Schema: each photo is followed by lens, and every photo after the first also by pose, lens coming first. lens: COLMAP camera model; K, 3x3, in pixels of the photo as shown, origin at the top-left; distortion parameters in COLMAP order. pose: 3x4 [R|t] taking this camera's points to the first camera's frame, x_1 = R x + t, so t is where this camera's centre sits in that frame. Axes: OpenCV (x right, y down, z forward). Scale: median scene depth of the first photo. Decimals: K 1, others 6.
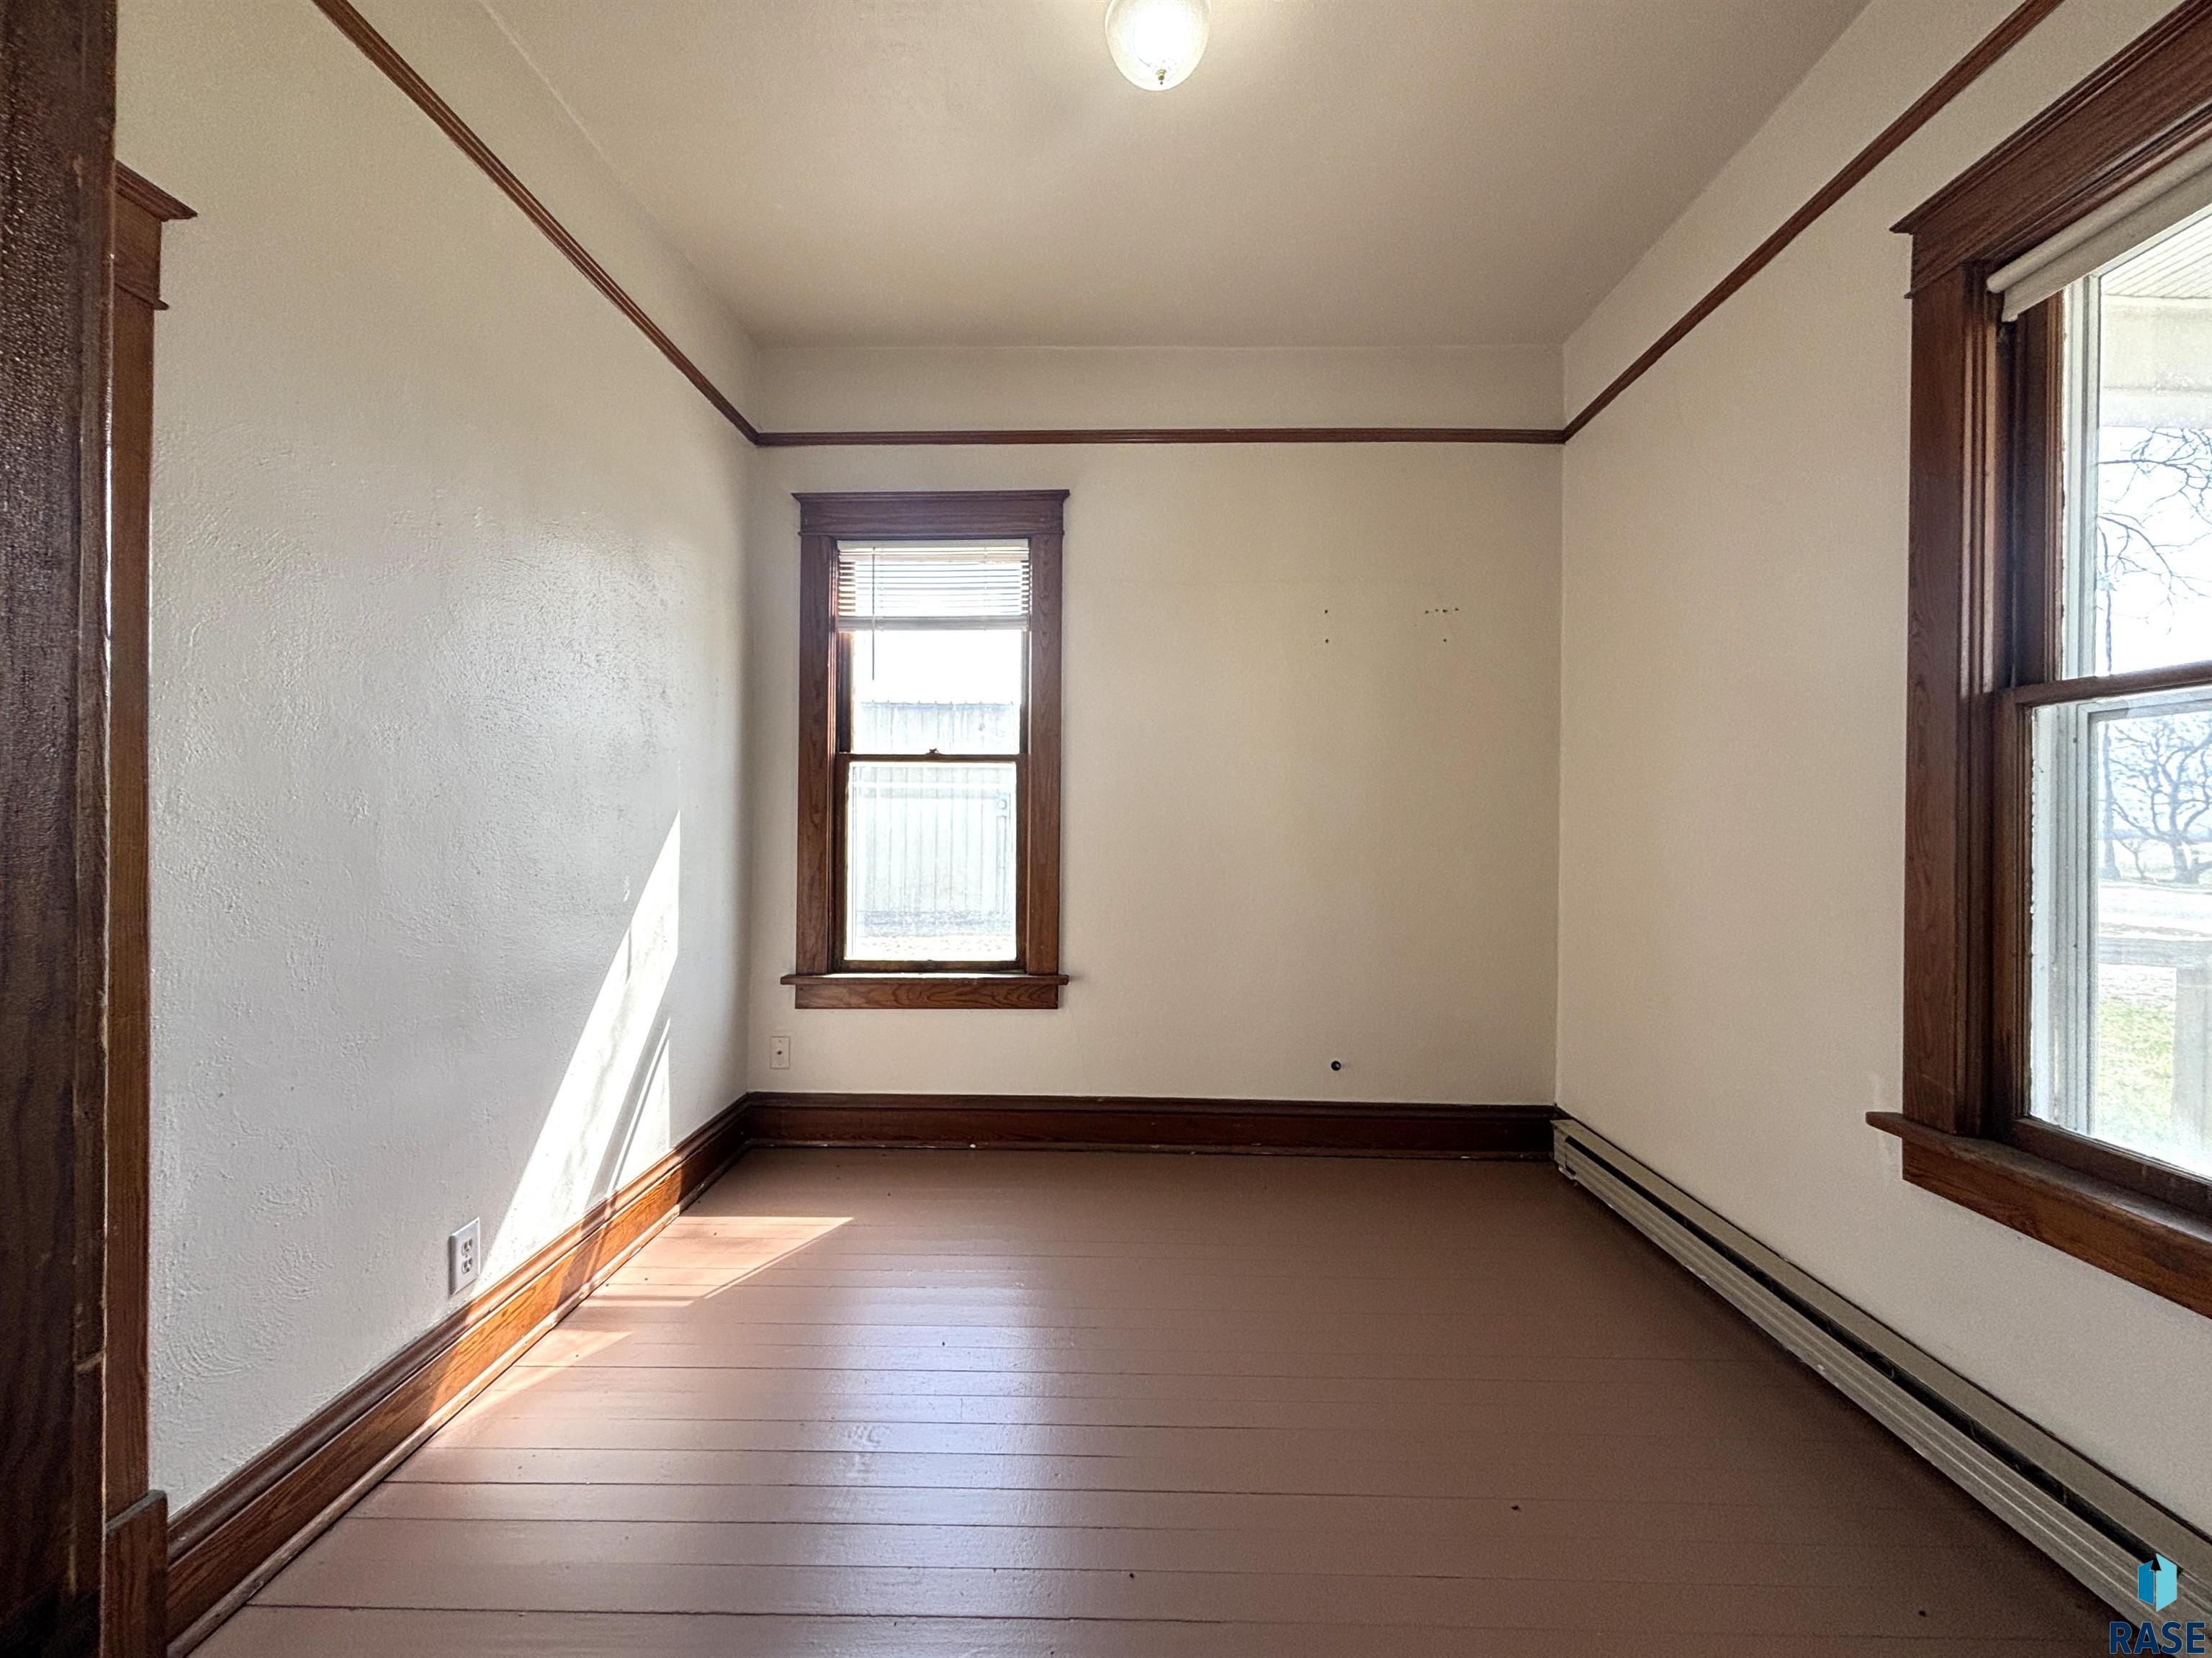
lens RADIAL K [[902.4, 0, 1125.7], [0, 902.4, 827.8], [0, 0, 1]] dist [0.003531, 0.000828]
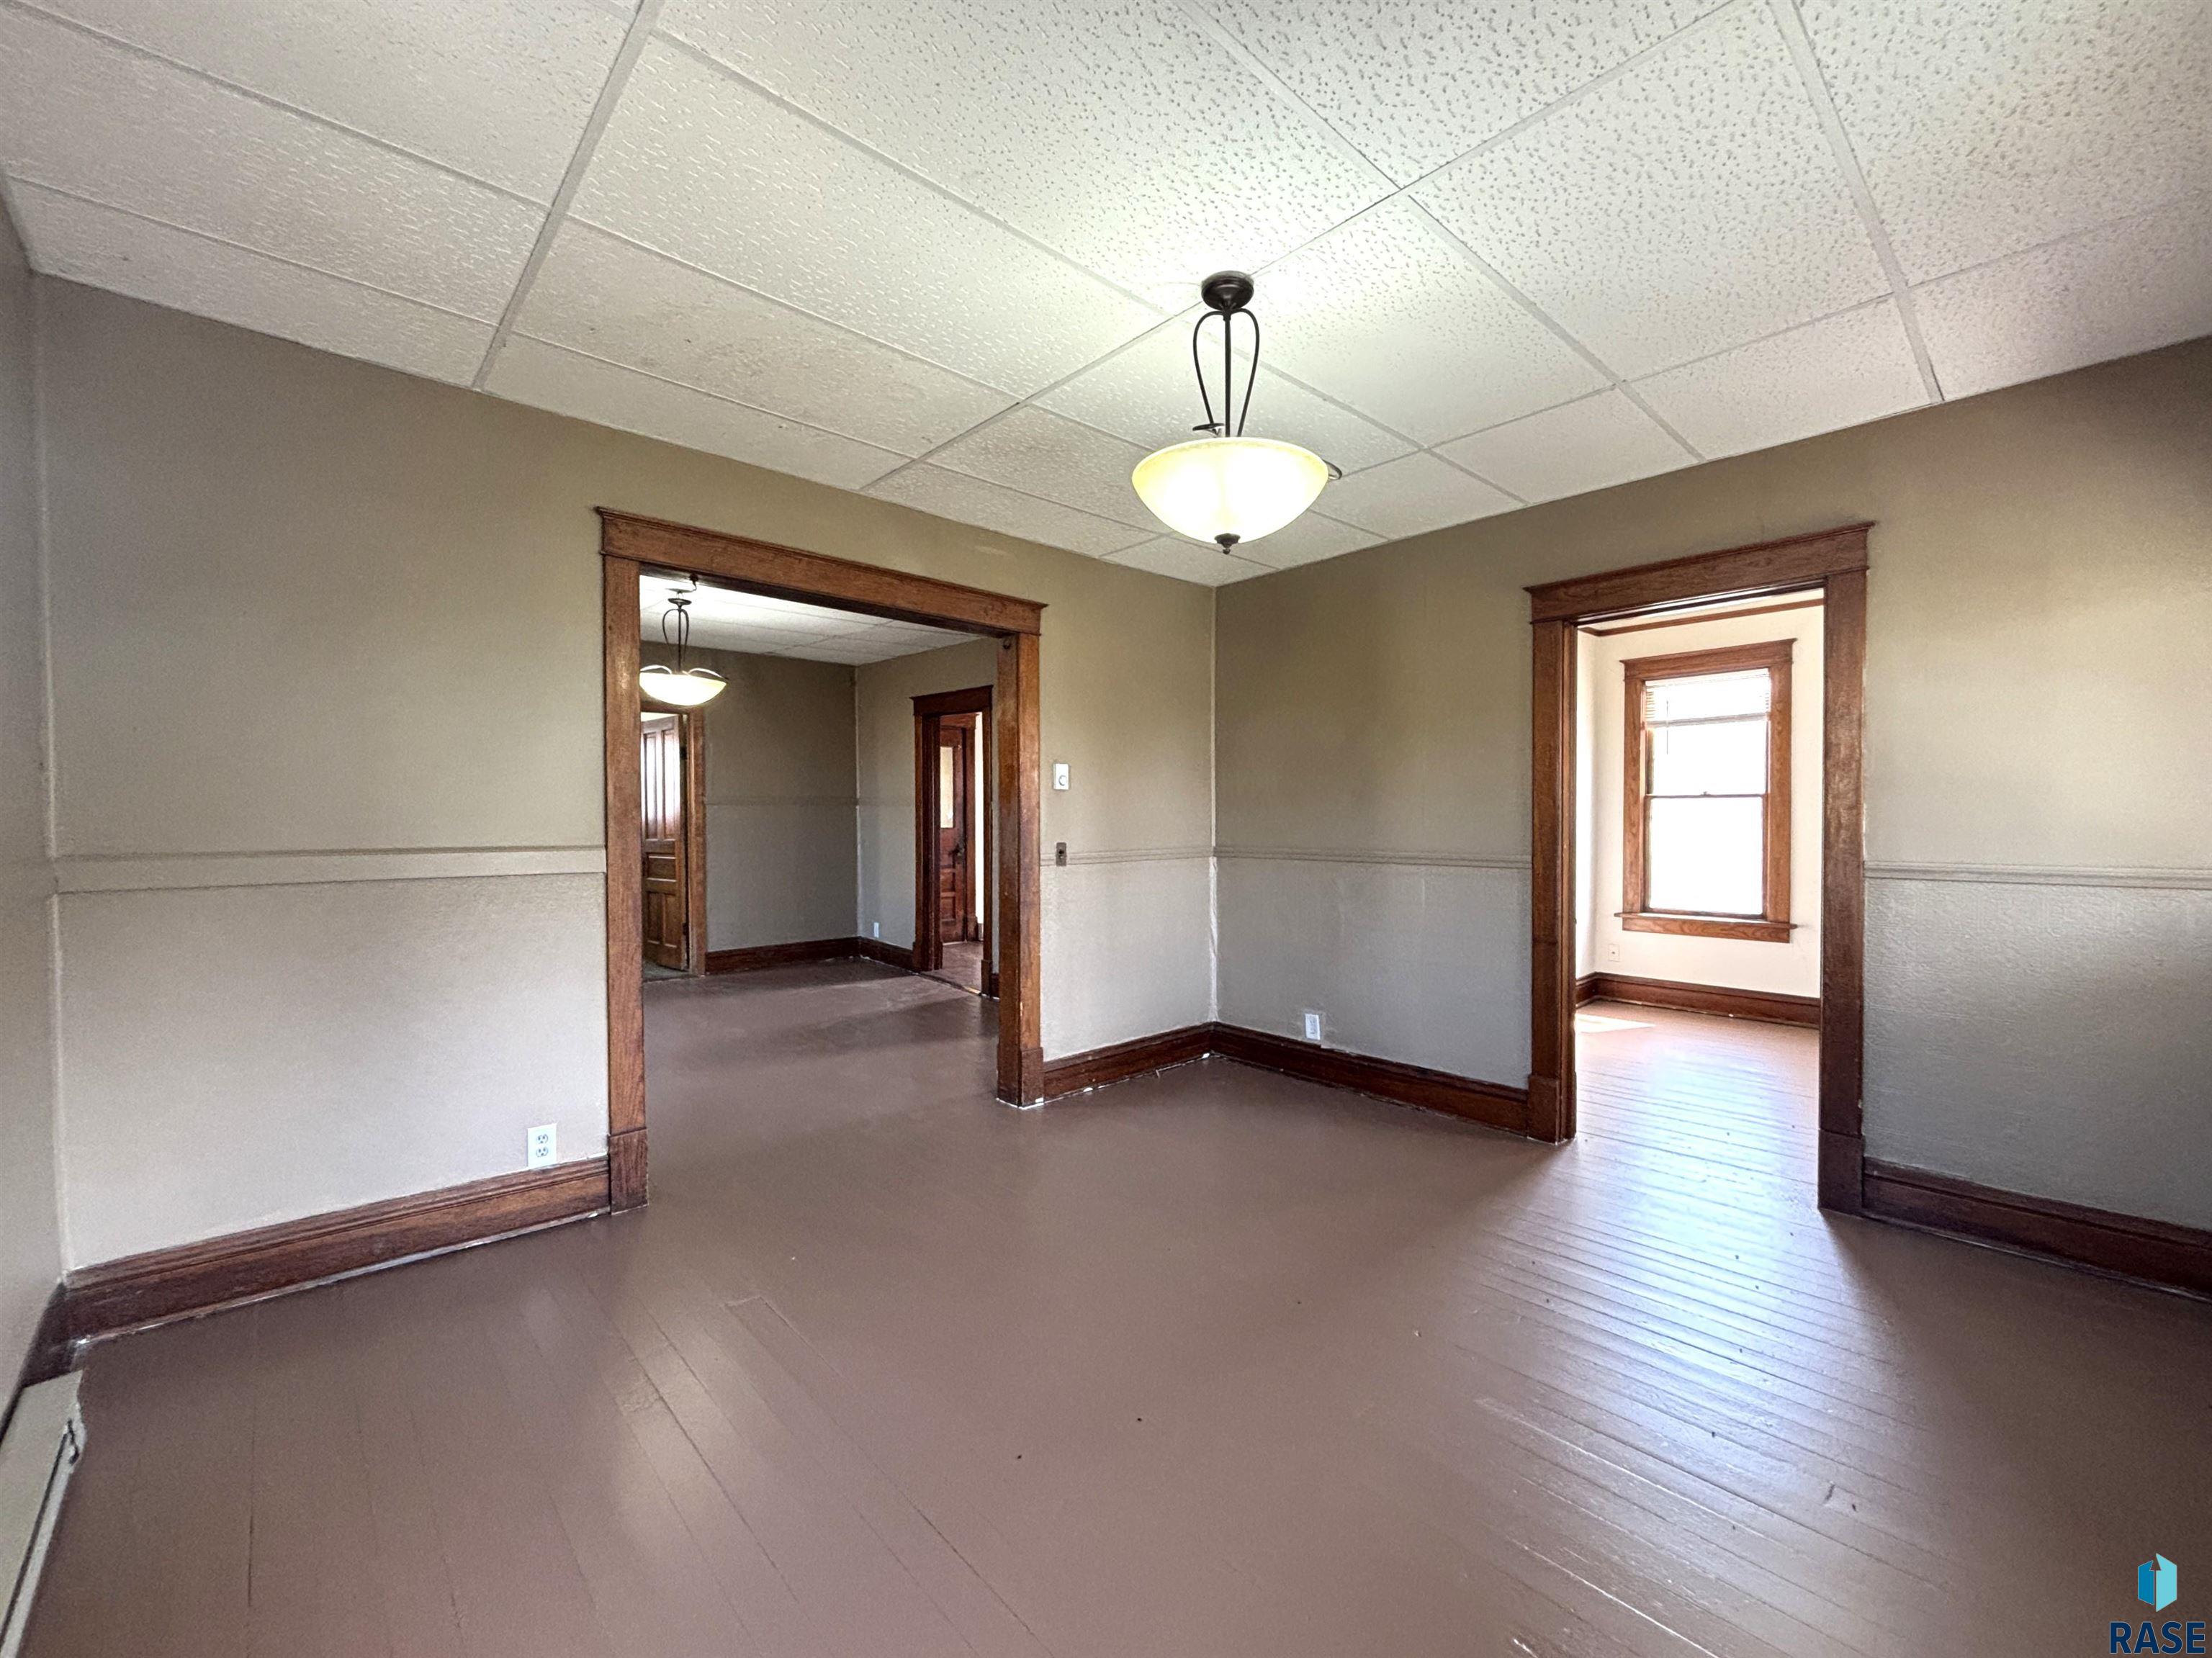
lens RADIAL K [[902.4, 0, 1124.9], [0, 902.4, 828.2], [0, 0, 1]] dist [0.003531, 0.000828]
pose [[0.673918, -0.001502, -0.738805, 0.336755], [0.012537, 0.999877, 0.009404, -0.047201], [0.738700, -0.015600, 0.673854, -1.059246]]
